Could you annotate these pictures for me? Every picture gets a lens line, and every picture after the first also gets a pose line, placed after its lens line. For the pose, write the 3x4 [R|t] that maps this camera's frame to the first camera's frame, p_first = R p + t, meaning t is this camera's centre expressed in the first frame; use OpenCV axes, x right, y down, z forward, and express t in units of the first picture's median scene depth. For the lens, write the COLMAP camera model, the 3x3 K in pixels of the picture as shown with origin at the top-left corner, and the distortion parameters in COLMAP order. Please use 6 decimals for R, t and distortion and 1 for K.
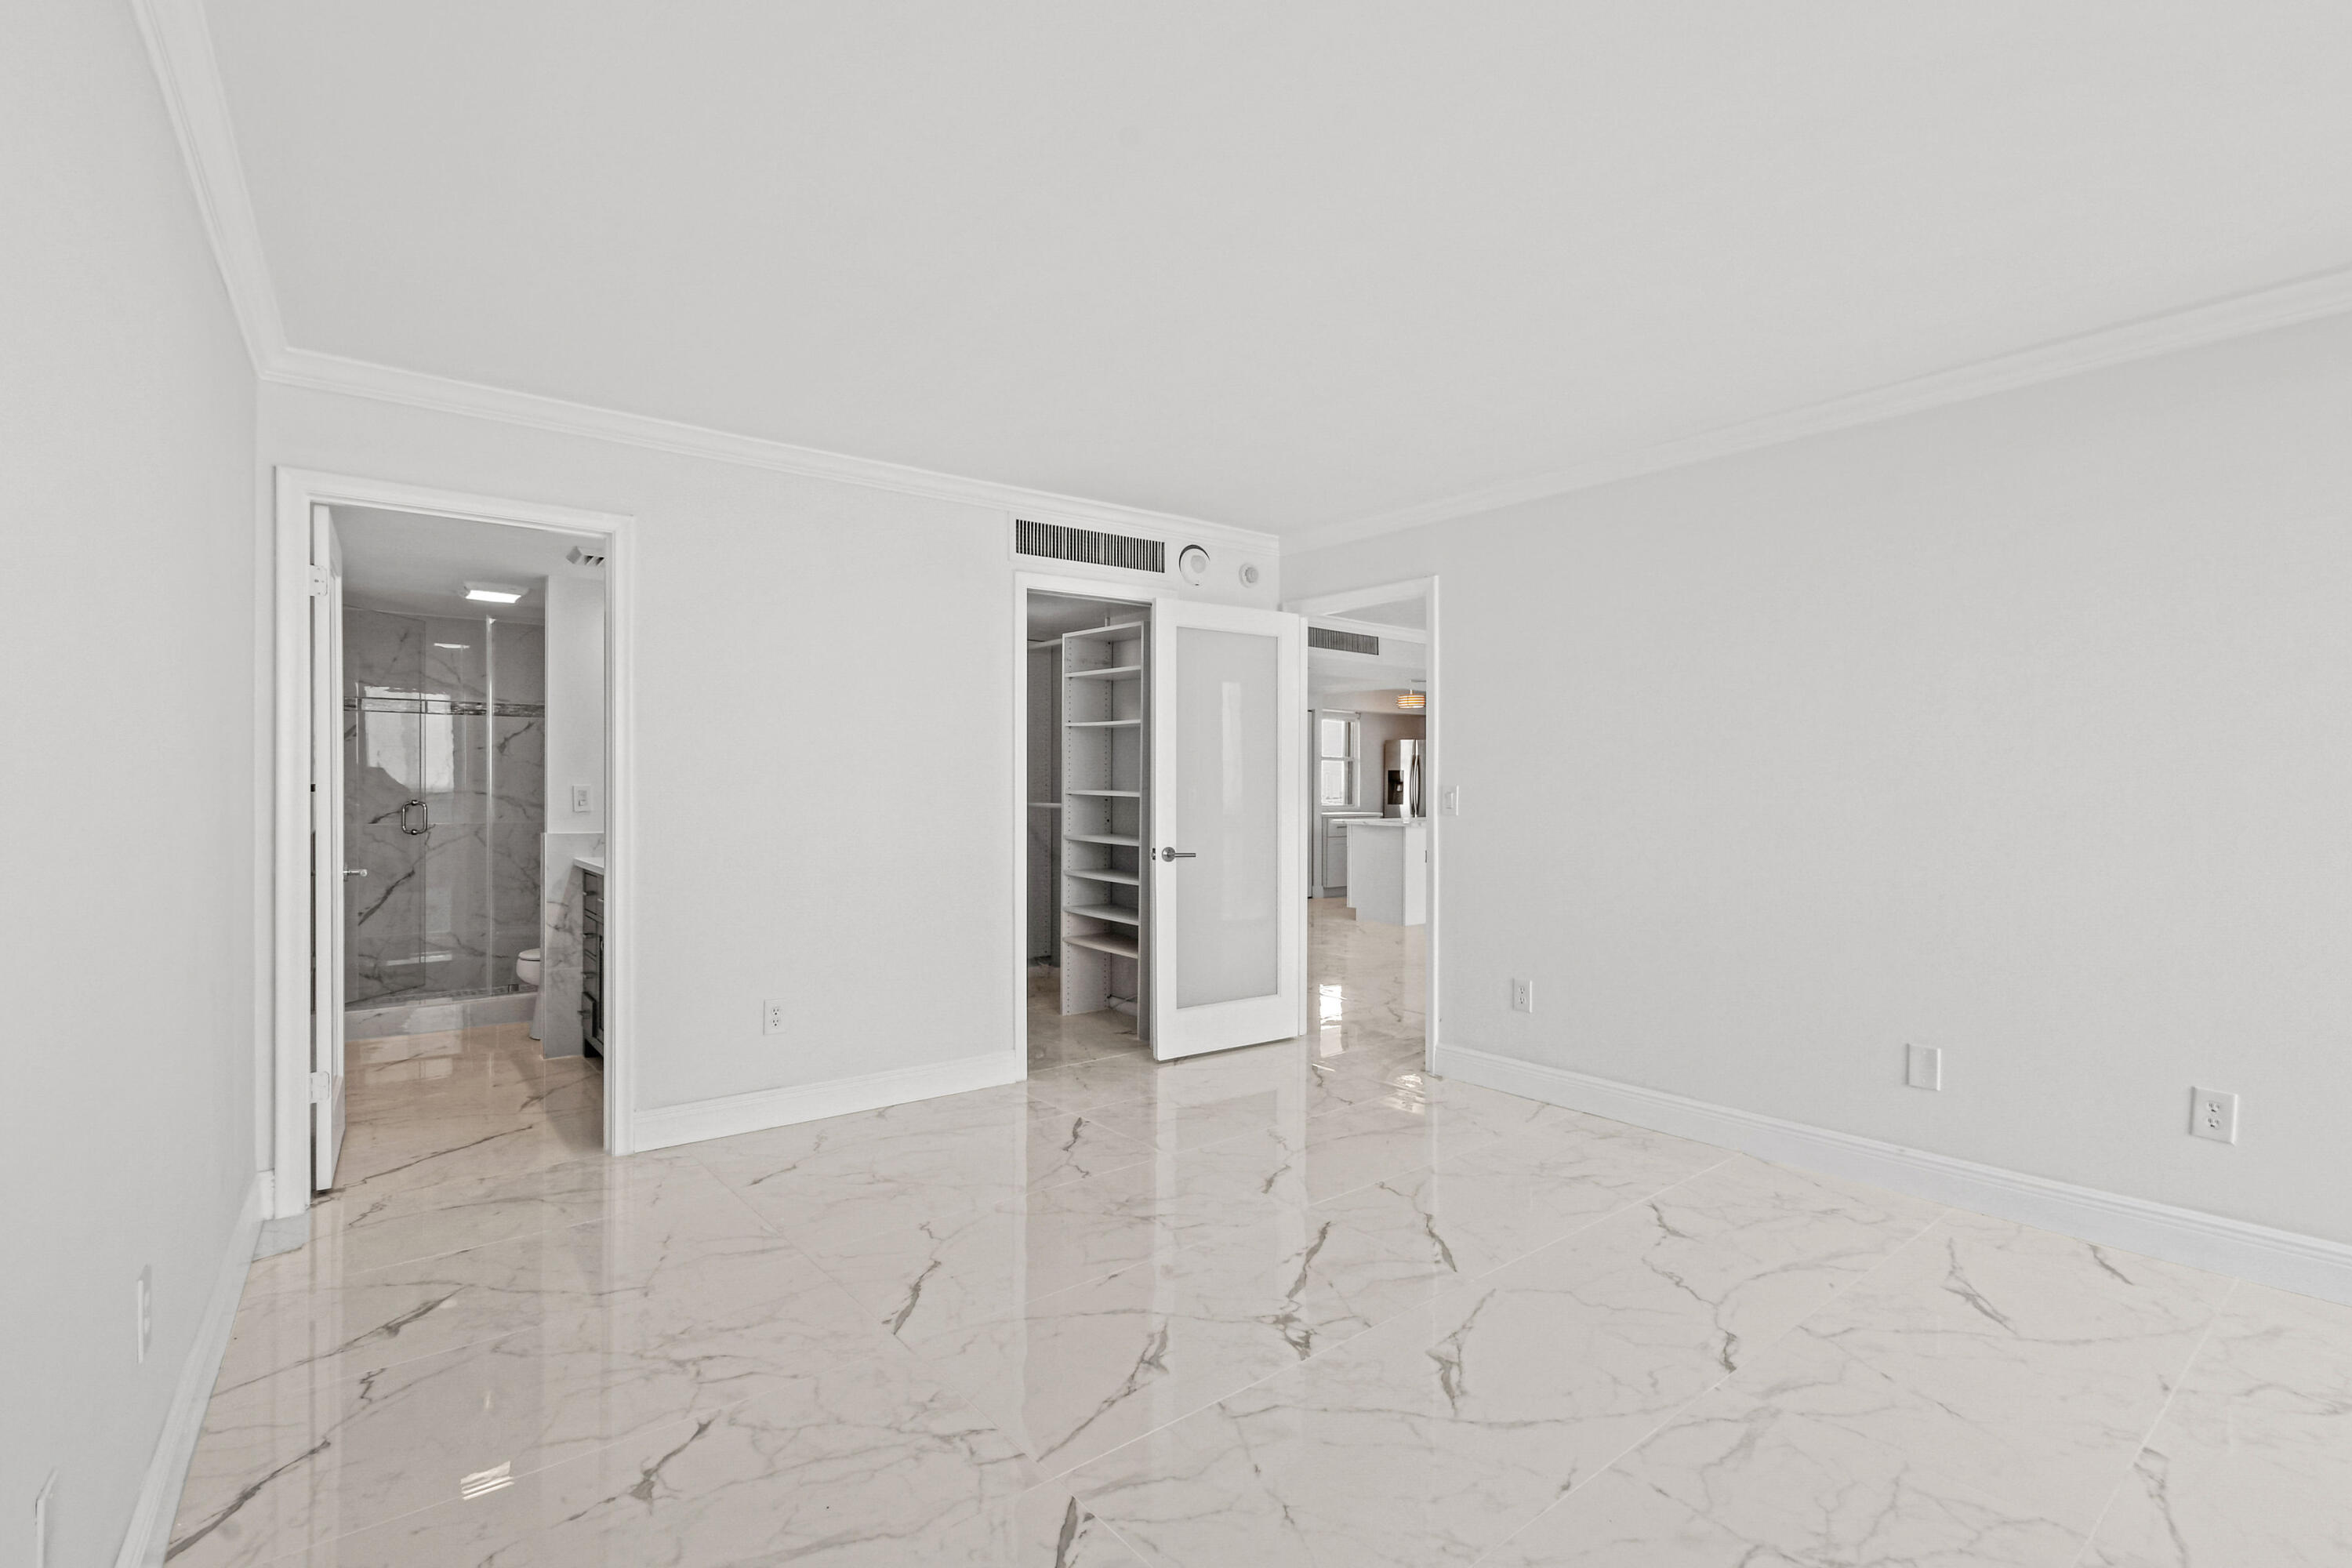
lens RADIAL K [[1049.7, 0, 1185.8], [0, 1049.7, 791.5], [0, 0, 1]] dist [0.007358, -0.003348]
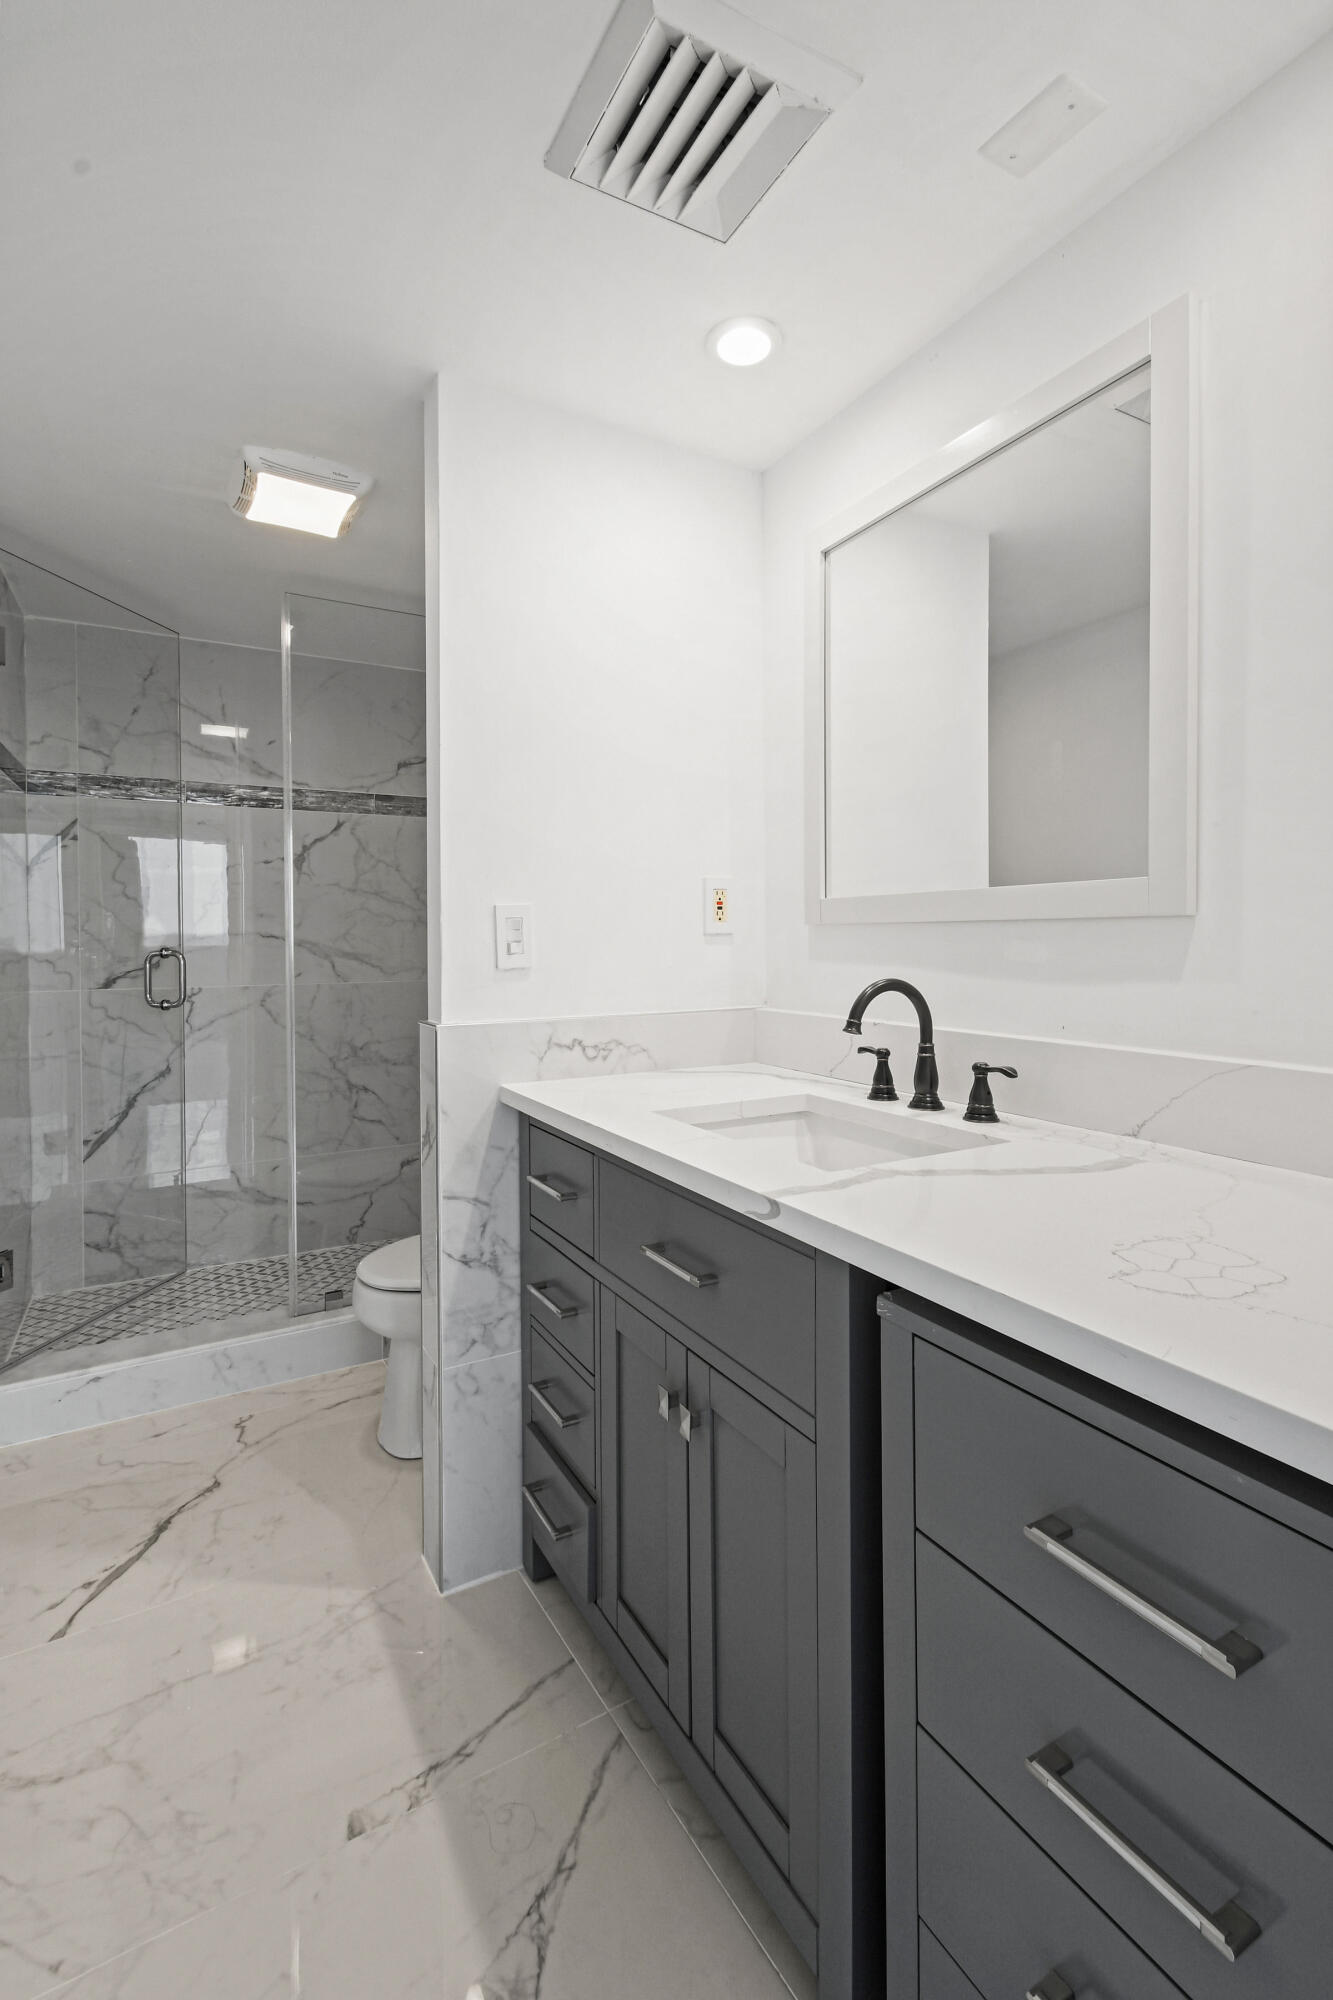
lens RADIAL K [[892.6, 0, 655.8], [0, 892.6, 942.9], [0, 0, 1]] dist [0.007358, -0.003348]
pose [[0.986827, -0.009789, -0.161484, -0.385805], [0.010129, 0.999948, 0.001284, 0.007407], [0.161463, -0.002903, 0.986875, 0.555063]]
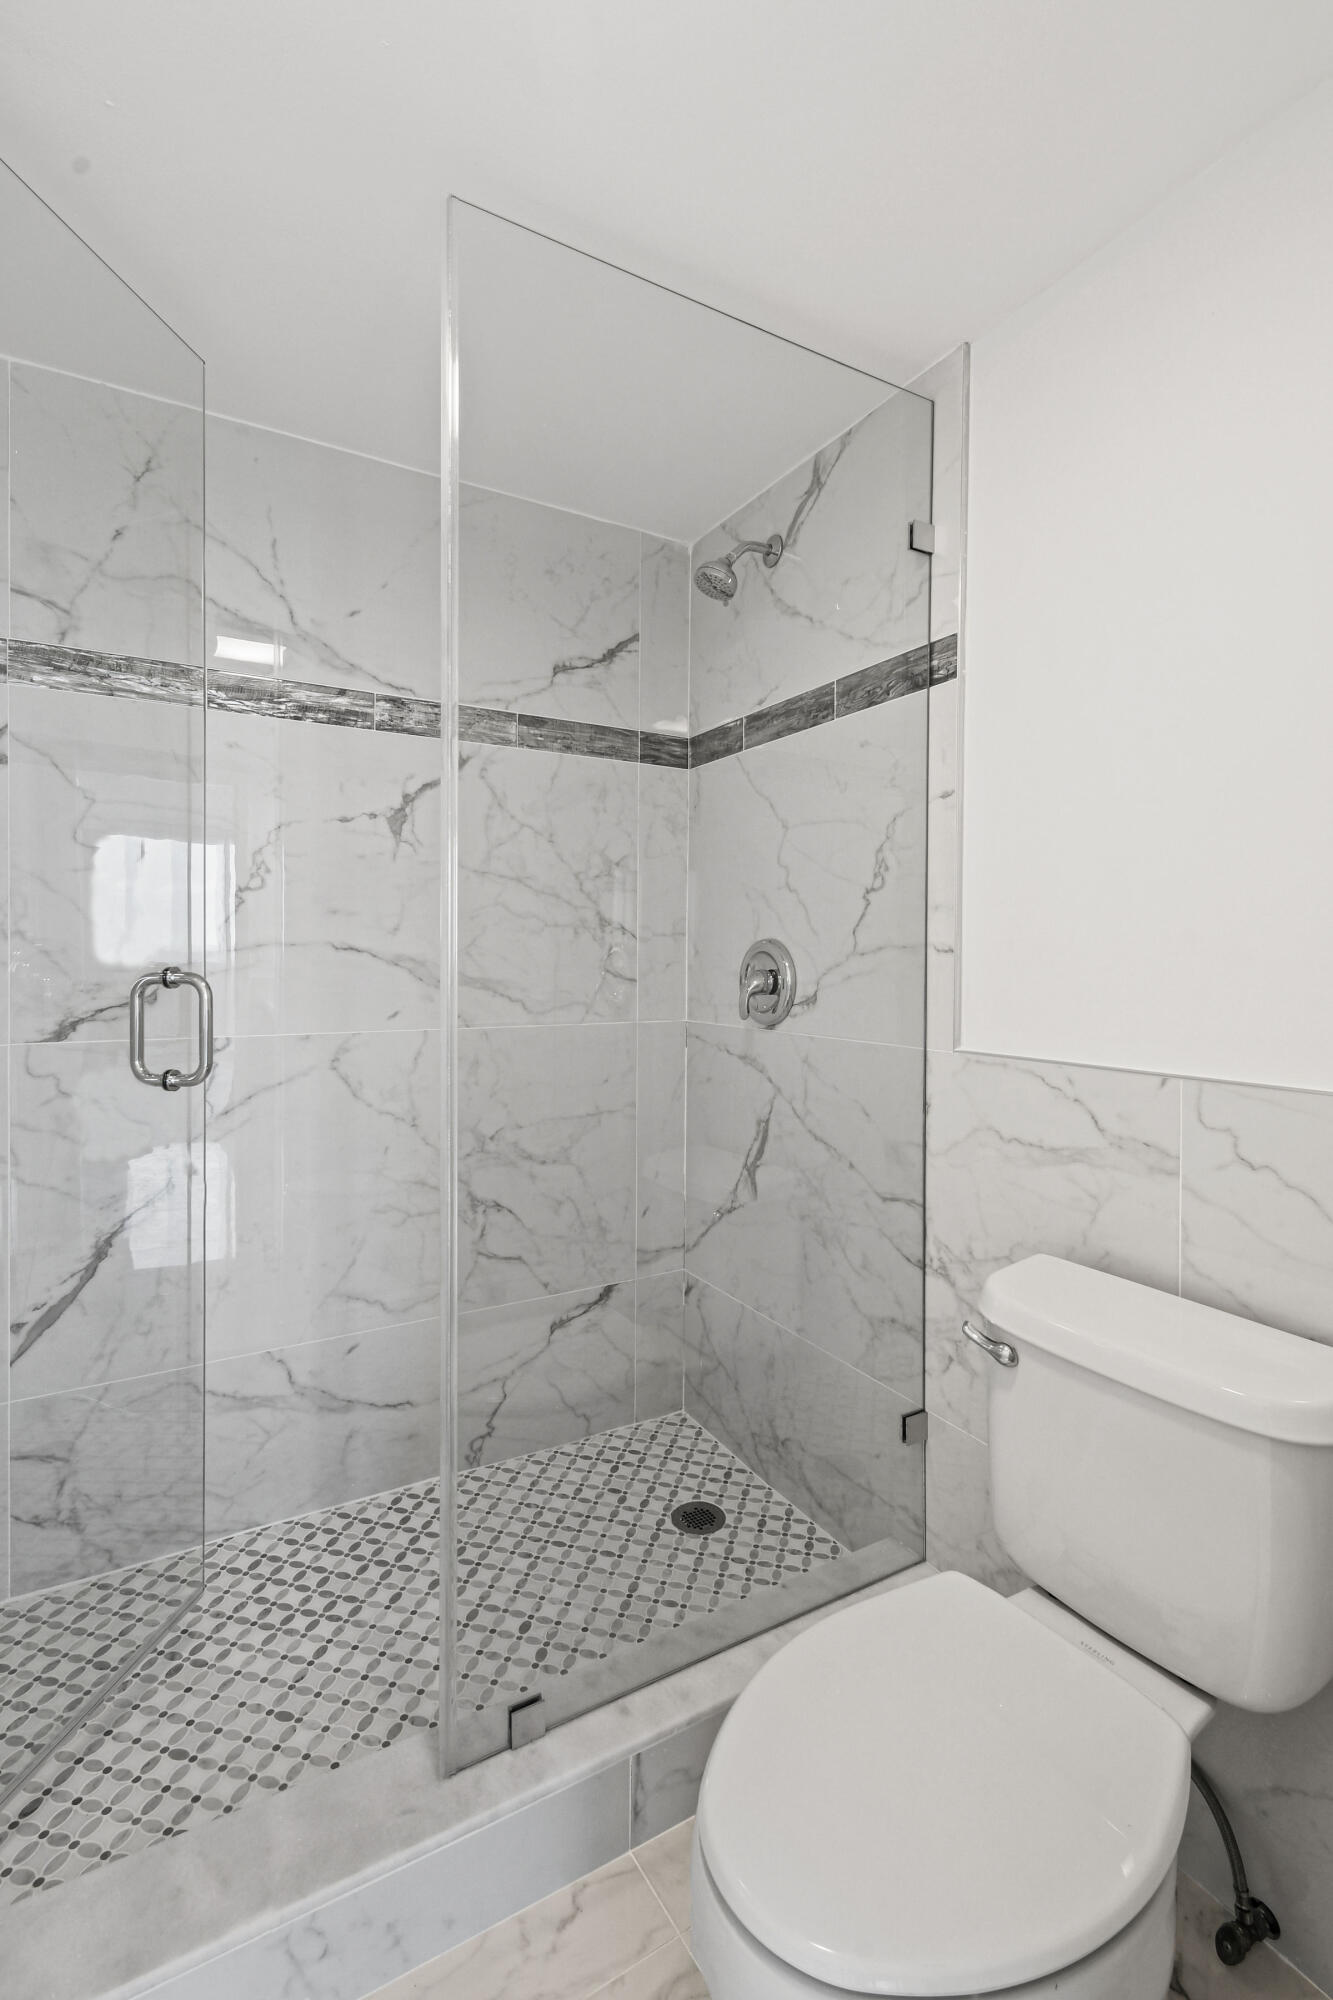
lens RADIAL K [[892.6, 0, 646.7], [0, 892.6, 960.9], [0, 0, 1]] dist [0.007358, -0.003348]
pose [[0.988252, 0.001250, -0.152827, -0.553889], [-0.001272, 0.999999, -0.000046, 0.006086], [0.152827, 0.000240, 0.988253, 0.759969]]
